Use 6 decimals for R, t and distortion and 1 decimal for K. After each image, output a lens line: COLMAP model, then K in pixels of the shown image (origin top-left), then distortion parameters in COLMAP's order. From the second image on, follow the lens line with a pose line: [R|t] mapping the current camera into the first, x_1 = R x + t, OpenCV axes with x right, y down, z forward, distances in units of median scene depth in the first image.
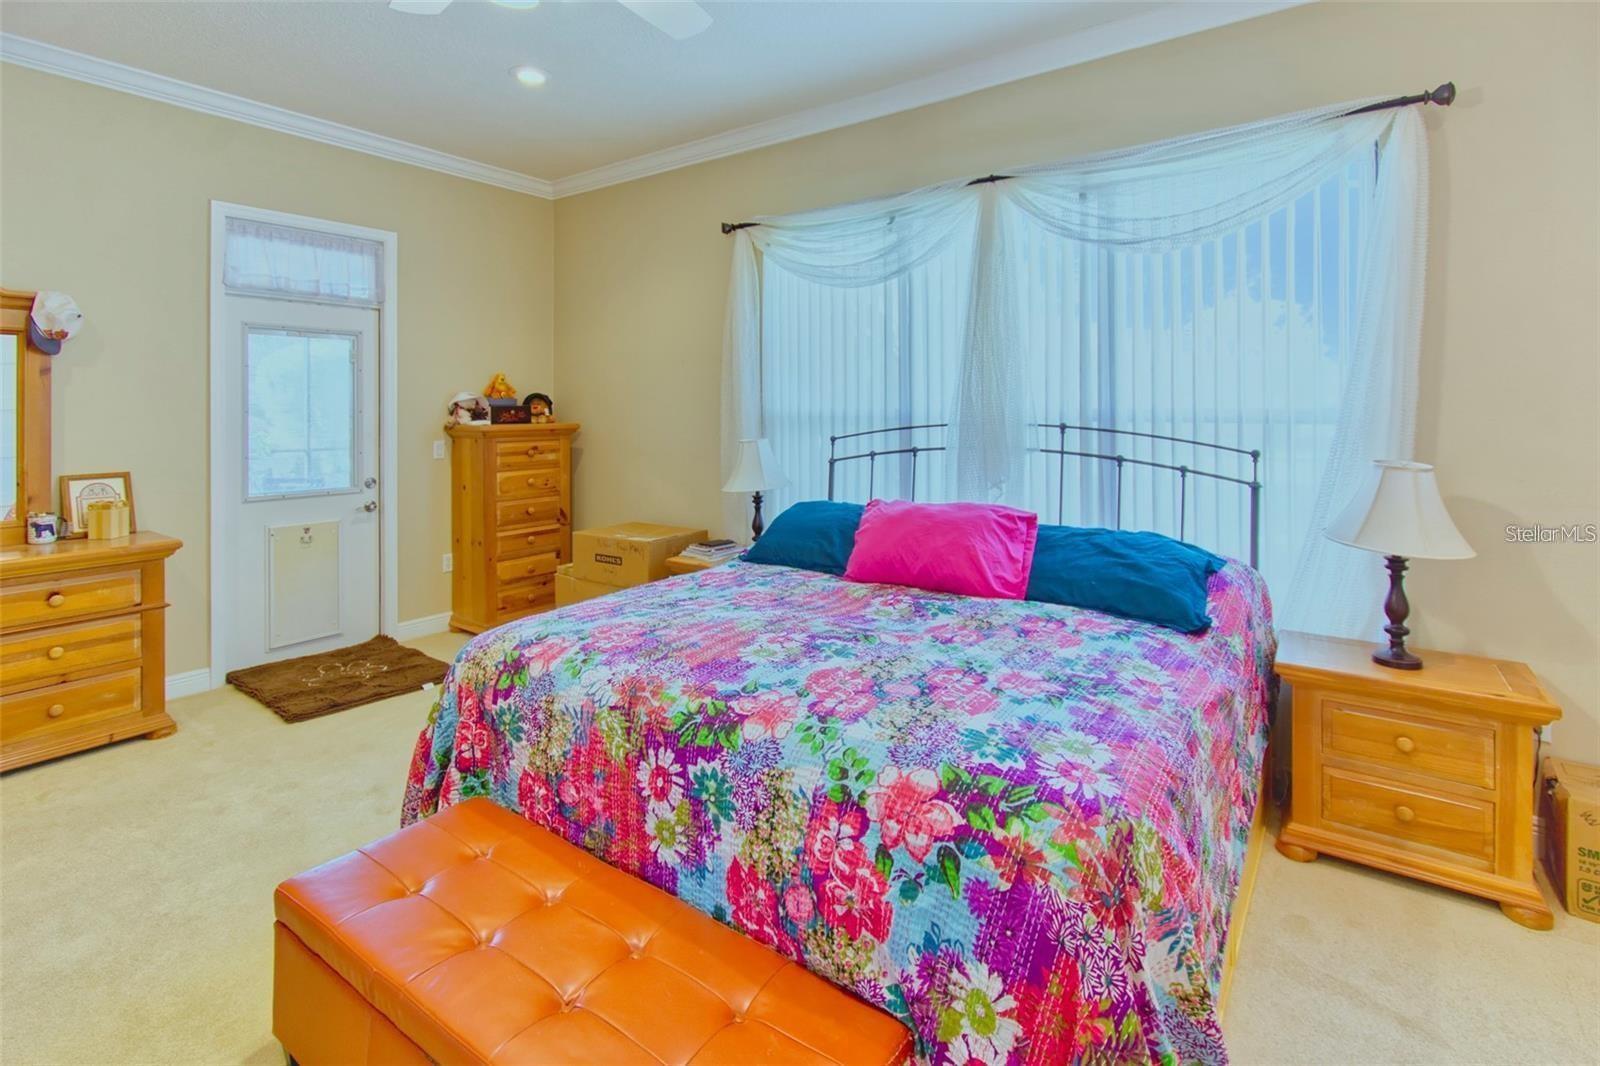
lens RADIAL K [[756.5, 0, 801.5], [0, 756.5, 405.7], [0, 0, 1]] dist [0.002063, -0.000486]
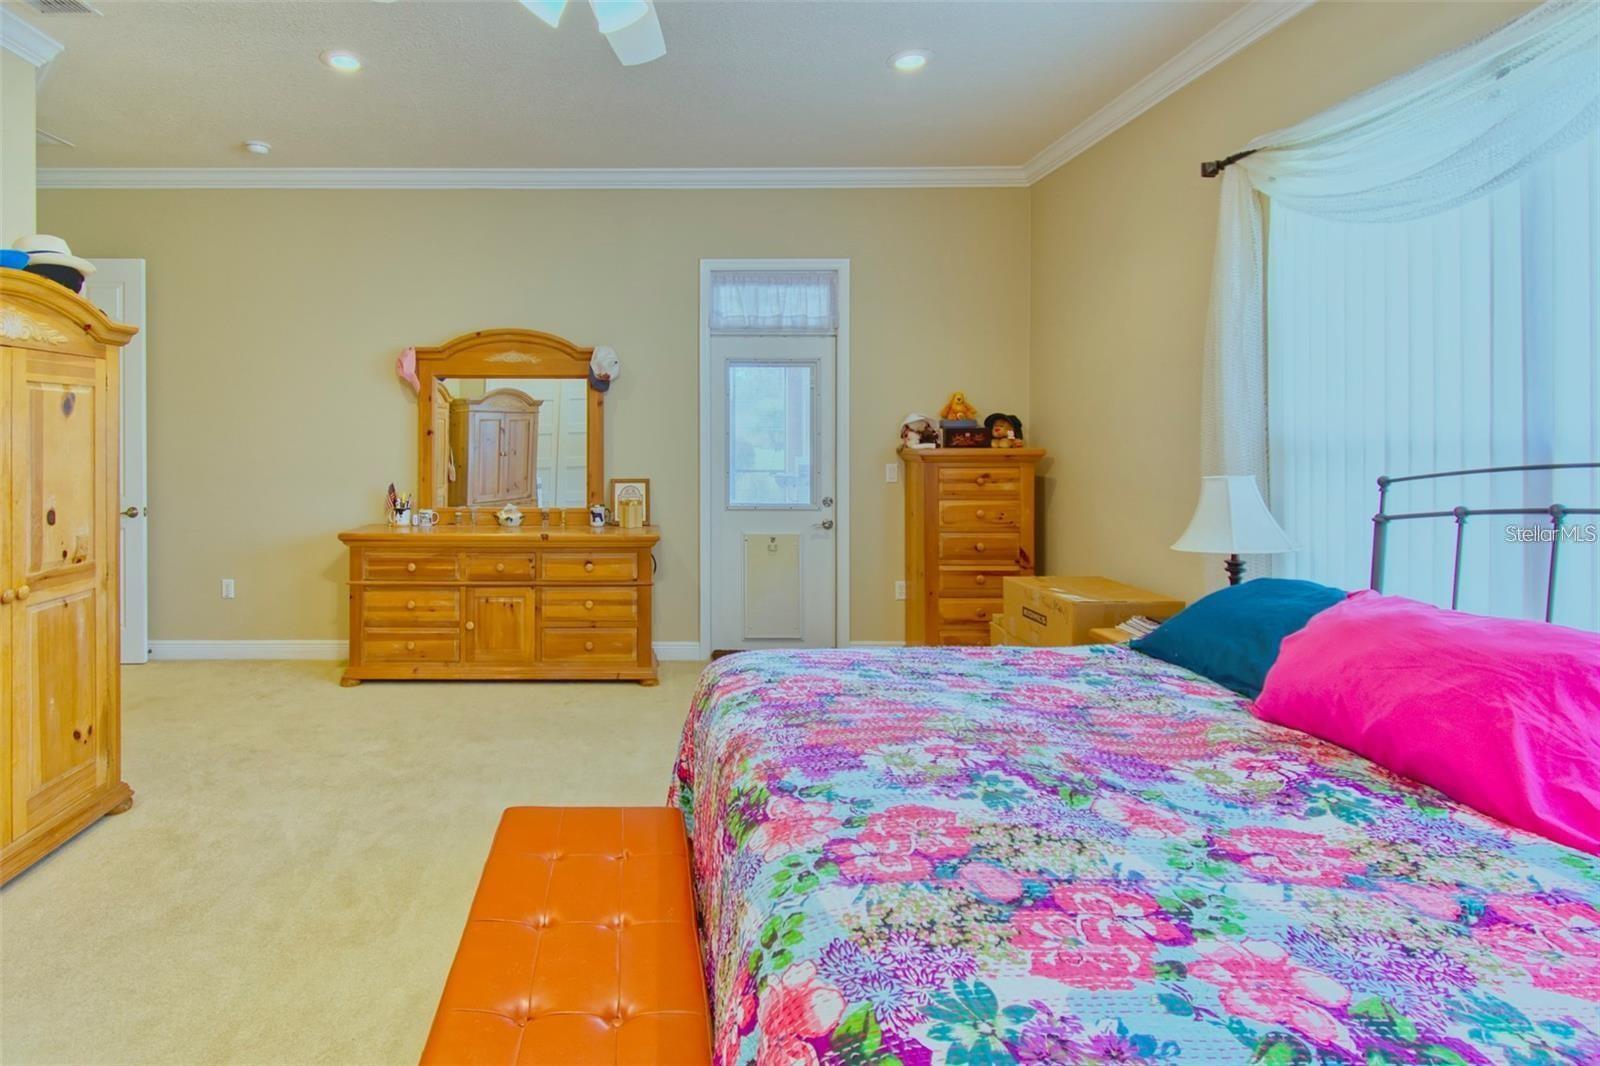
lens RADIAL K [[848.7, 0, 799.7], [0, 848.7, 433.8], [0, 0, 1]] dist [0.004344, -0.000588]
pose [[0.584111, 0.001316, -0.811672, 0.340361], [0.001211, 0.999996, 0.002493, 0.004693], [0.811673, -0.002439, 0.584107, 0.264933]]
